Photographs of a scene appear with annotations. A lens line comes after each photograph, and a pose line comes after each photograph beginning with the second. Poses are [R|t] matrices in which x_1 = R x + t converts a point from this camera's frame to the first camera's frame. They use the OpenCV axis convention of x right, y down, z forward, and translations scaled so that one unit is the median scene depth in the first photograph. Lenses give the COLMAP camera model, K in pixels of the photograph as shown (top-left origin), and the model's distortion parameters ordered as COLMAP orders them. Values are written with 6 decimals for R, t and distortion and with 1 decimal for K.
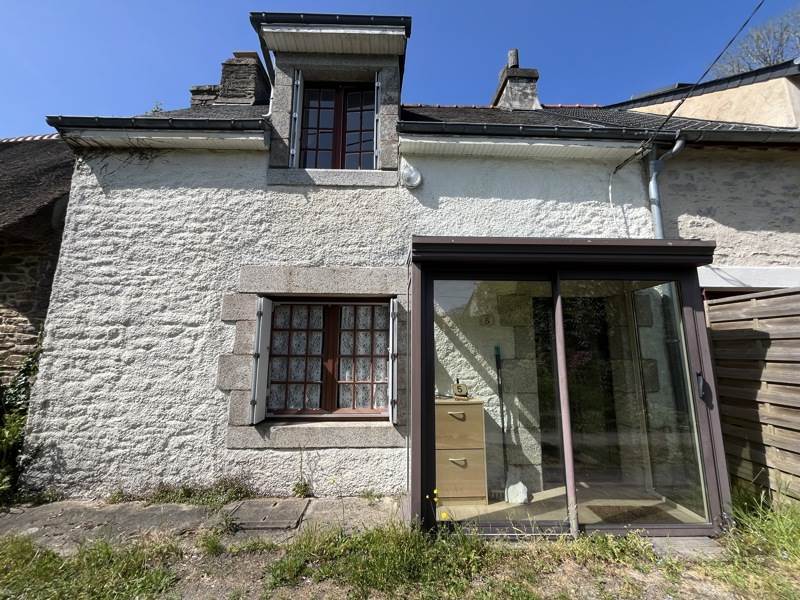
lens RADIAL K [[321.1, 0, 400.0], [0, 321.1, 300.0], [0, 0, 1]] dist [-0.007001, 0.000022]
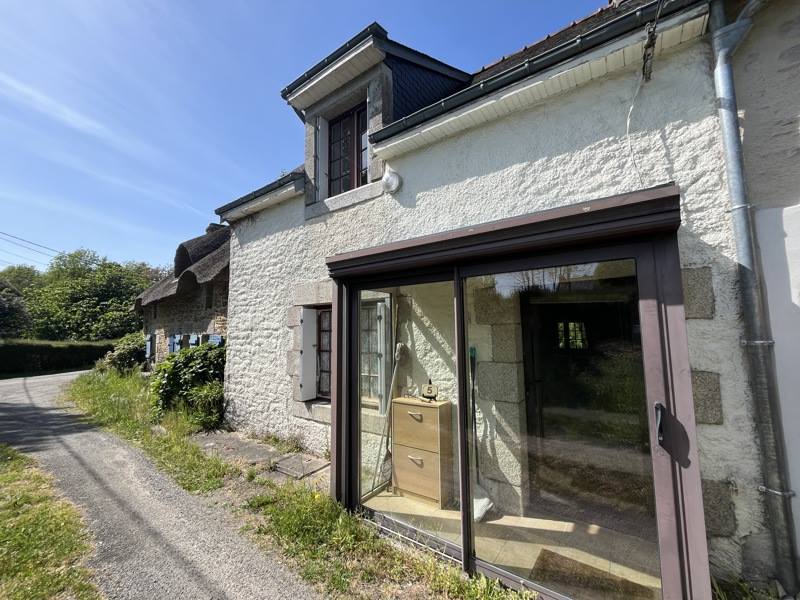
lens RADIAL K [[321.1, 0, 400.0], [0, 321.1, 300.0], [0, 0, 1]] dist [-0.007001, 0.000022]
pose [[0.798605, -0.072799, -0.597437, 0.692738], [0.114897, 0.992842, 0.032605, -0.040587], [0.590787, -0.094682, 0.801253, 0.167085]]
